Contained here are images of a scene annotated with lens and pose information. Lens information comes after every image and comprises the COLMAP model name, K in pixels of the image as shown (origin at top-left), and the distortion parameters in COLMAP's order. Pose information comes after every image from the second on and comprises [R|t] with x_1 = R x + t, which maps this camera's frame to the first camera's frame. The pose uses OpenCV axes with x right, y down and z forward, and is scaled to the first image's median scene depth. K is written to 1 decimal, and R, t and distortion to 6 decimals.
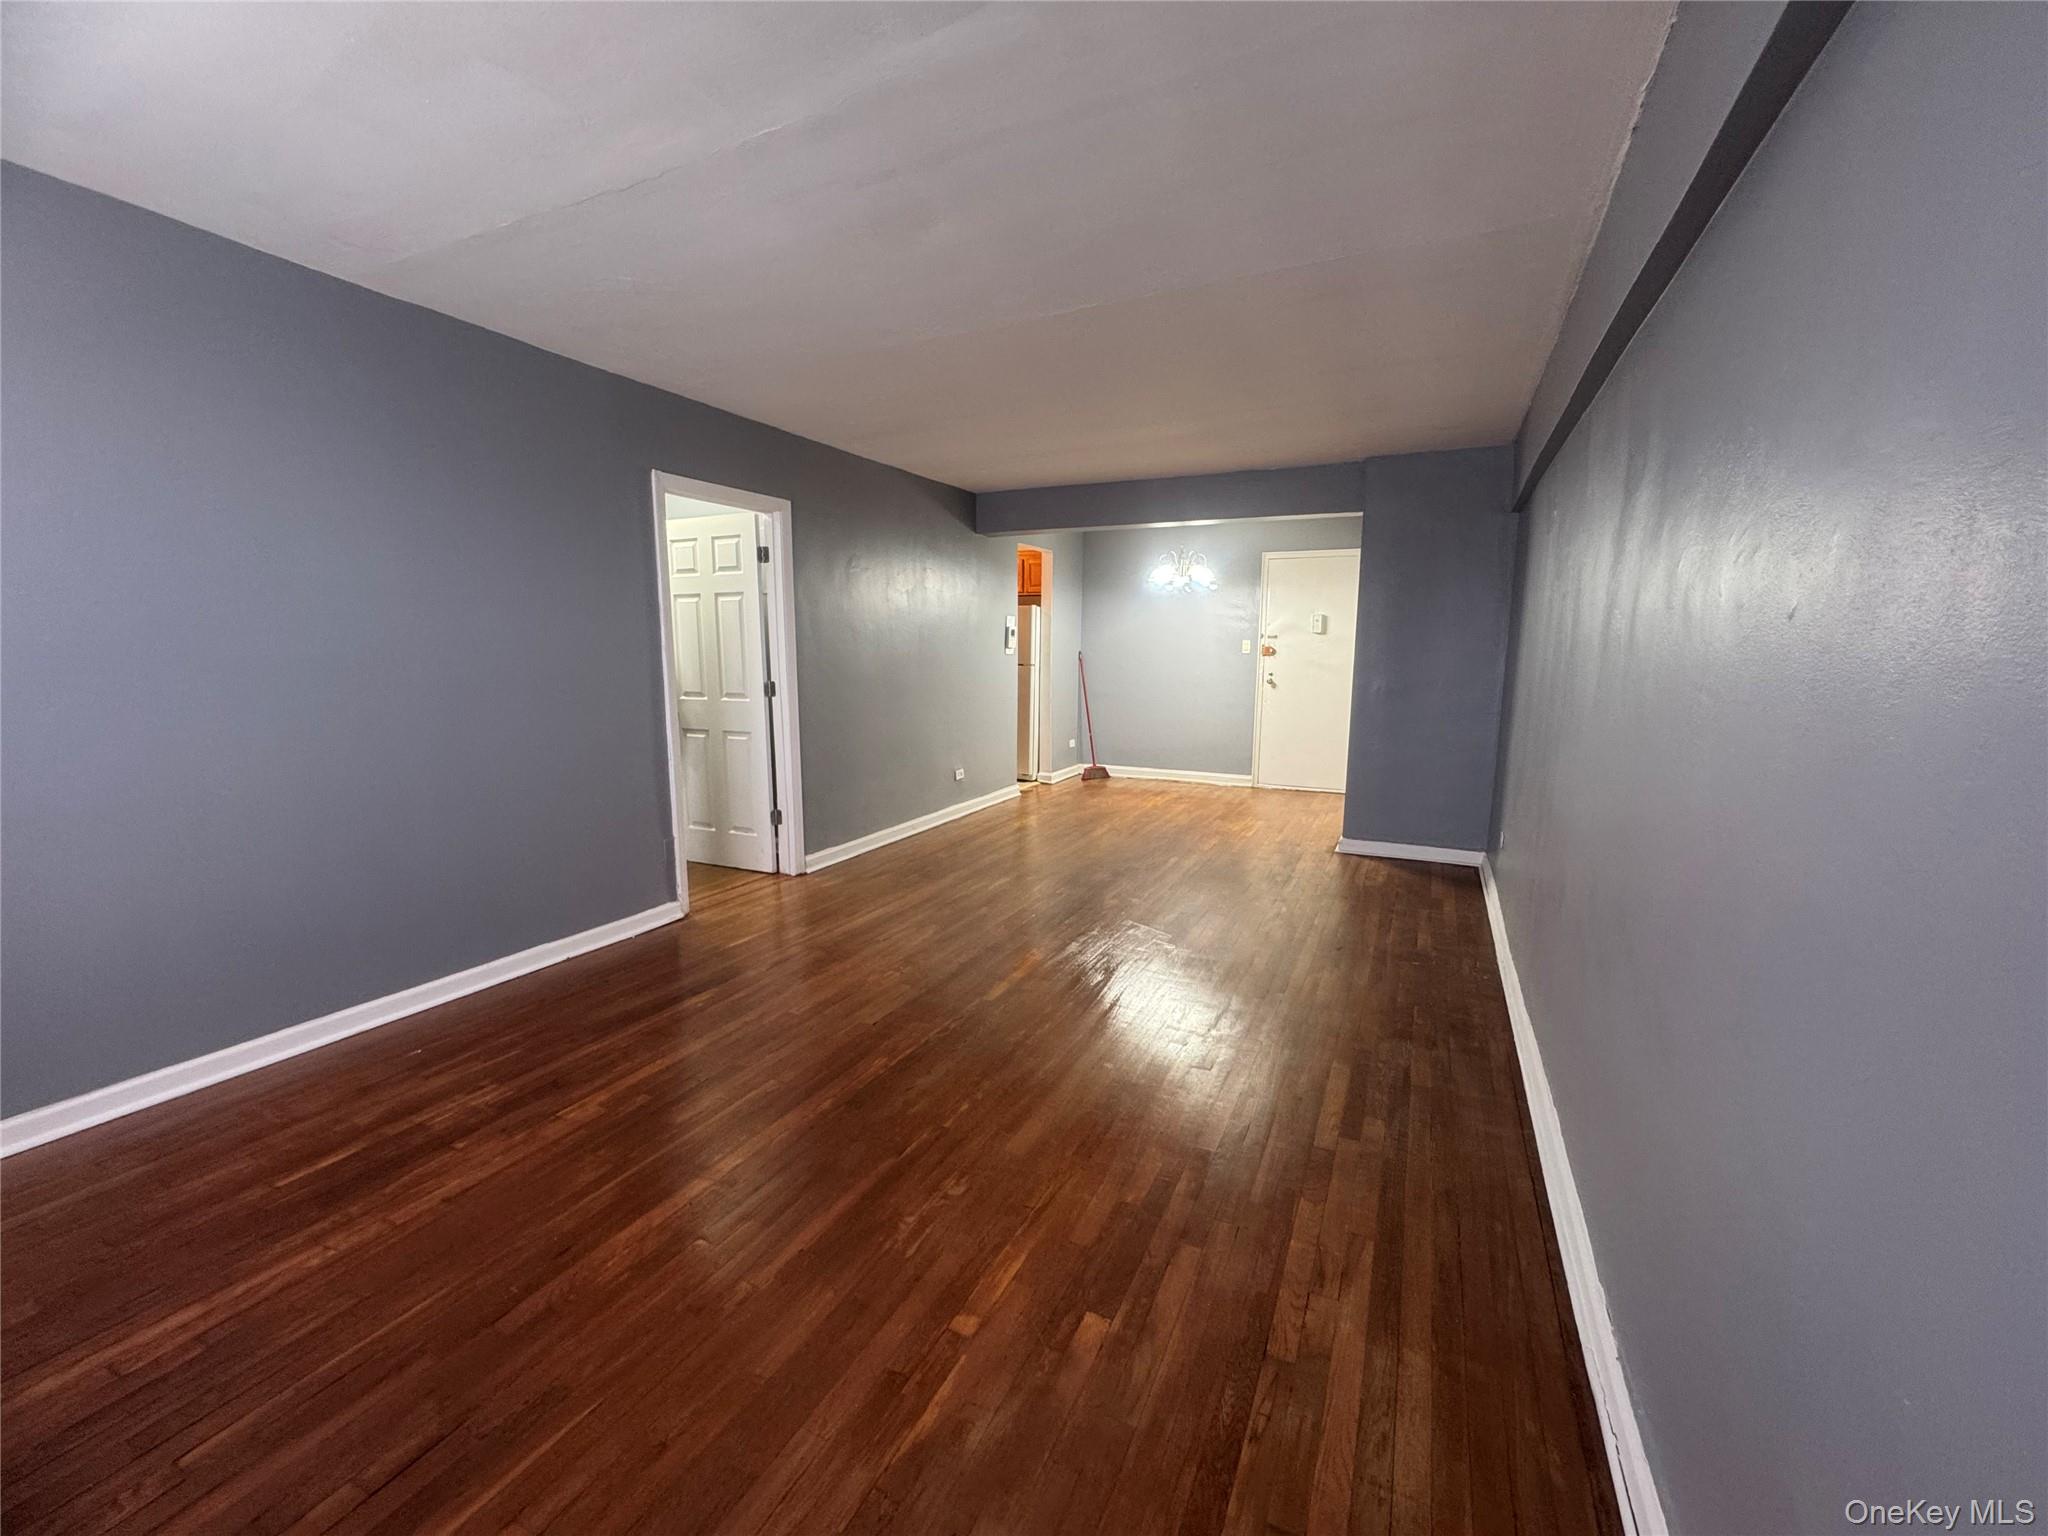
lens RADIAL K [[817.1, 0, 1019.8], [0, 817.1, 775.6], [0, 0, 1]] dist [-0.003386, 0.001707]
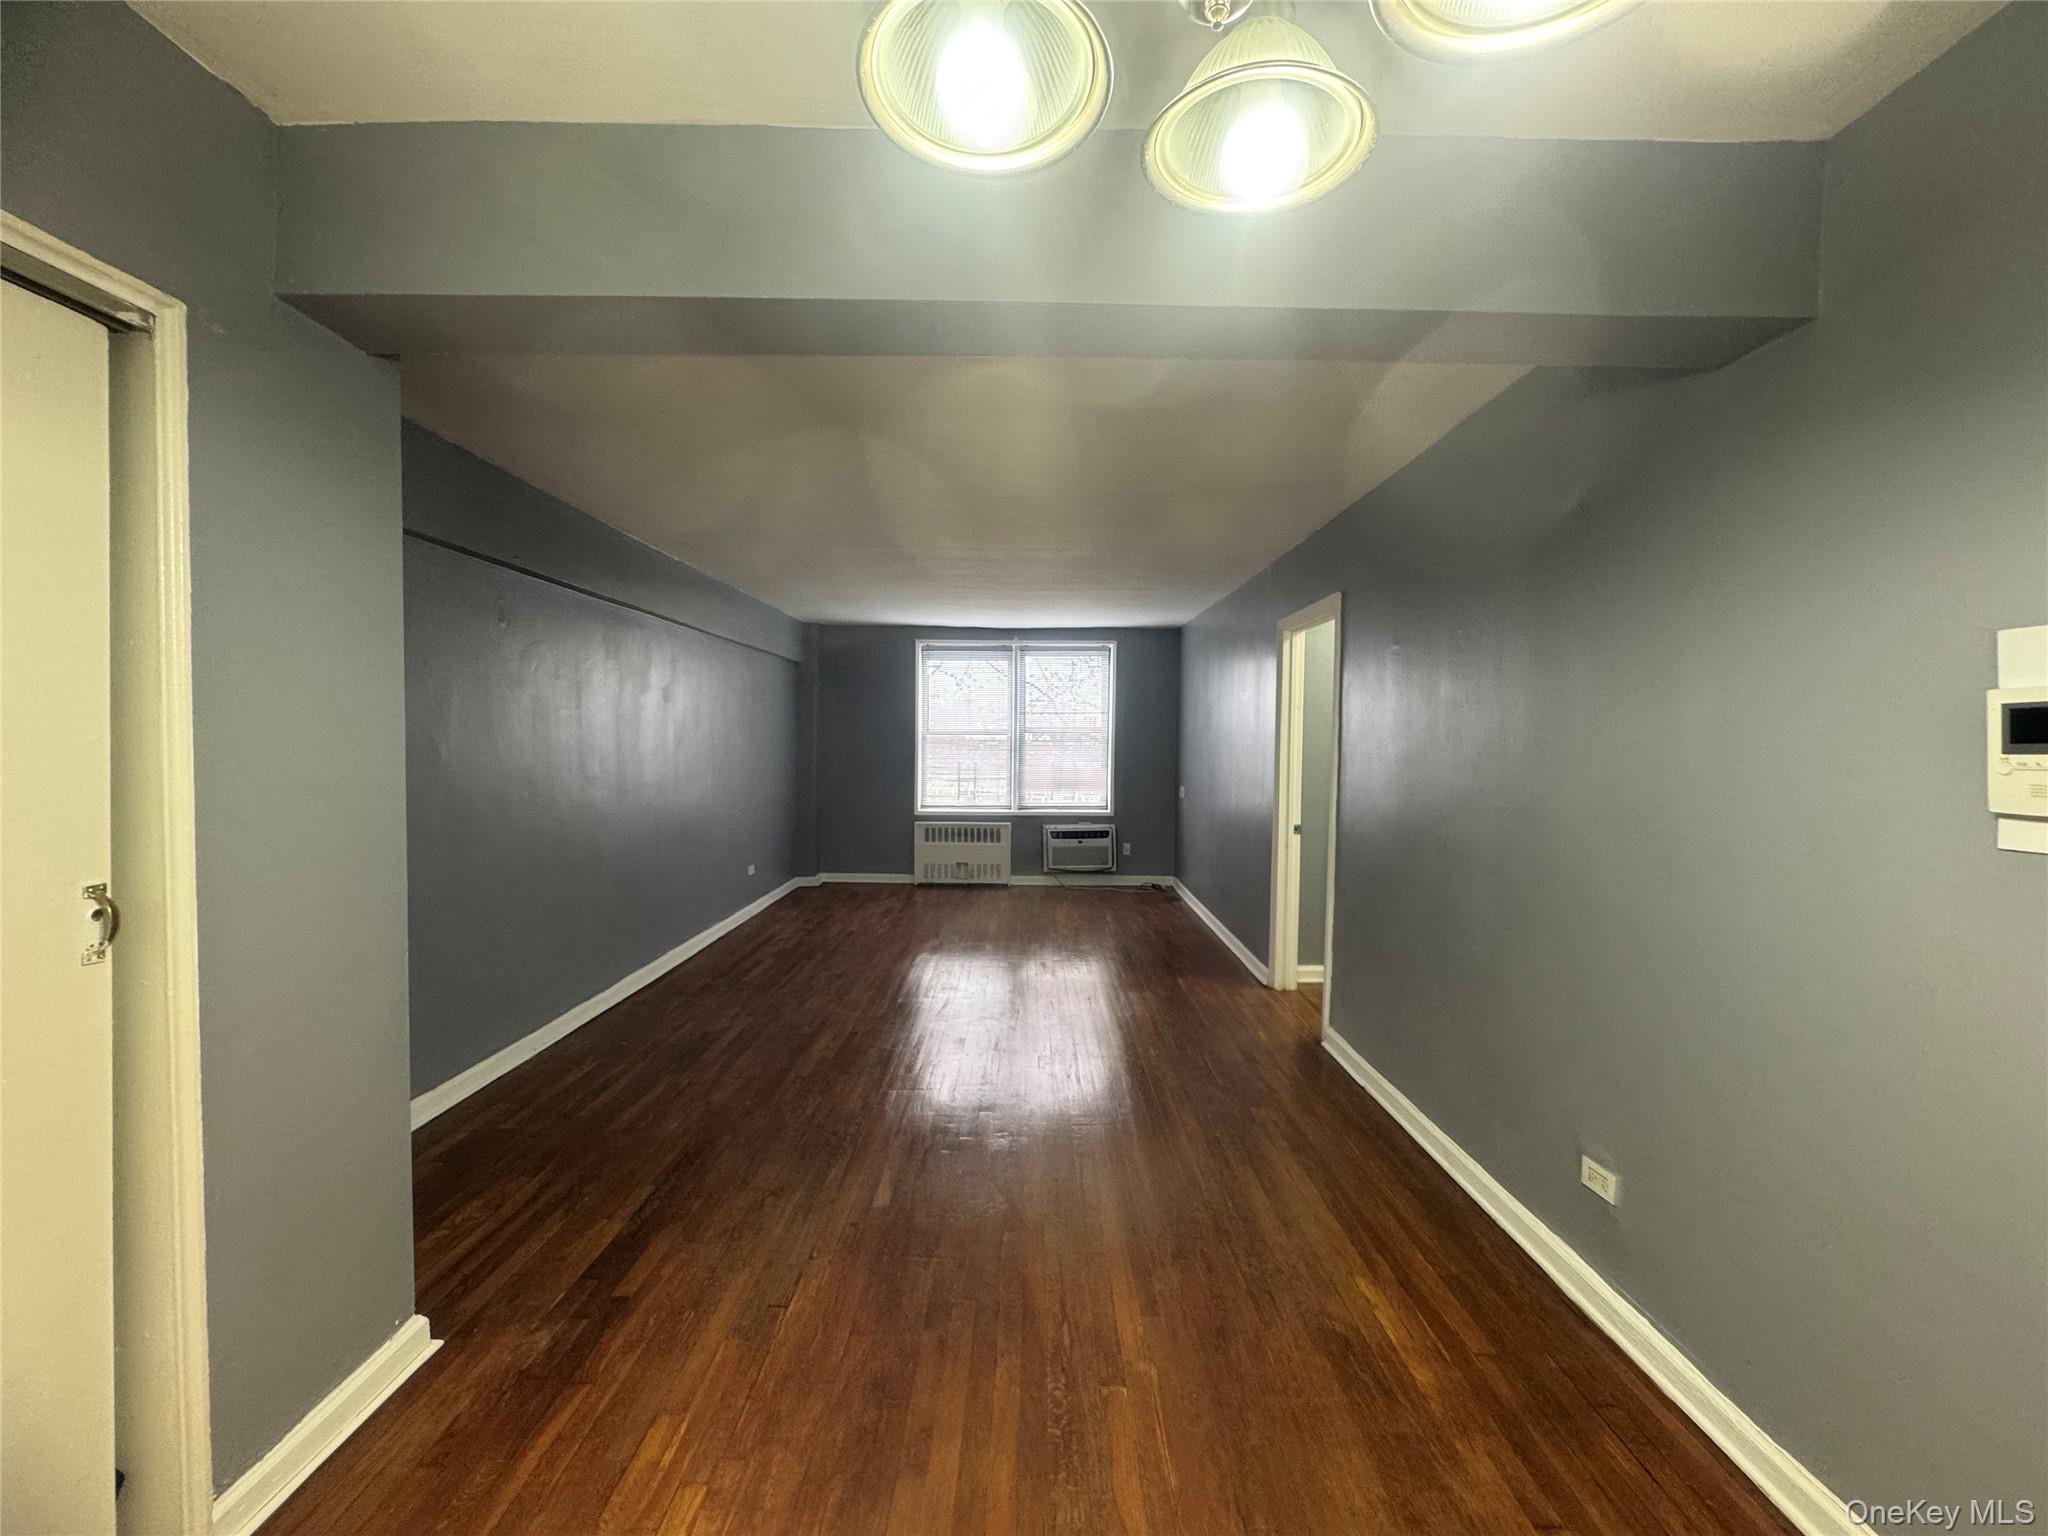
lens RADIAL K [[817.1, 0, 1020.4], [0, 817.1, 769.4], [0, 0, 1]] dist [-0.003386, 0.001707]
pose [[-0.900001, -0.000991, -0.435888, 0.648173], [-0.084298, 0.981515, 0.171823, -0.470880], [0.427660, 0.191385, -0.883447, 2.813659]]
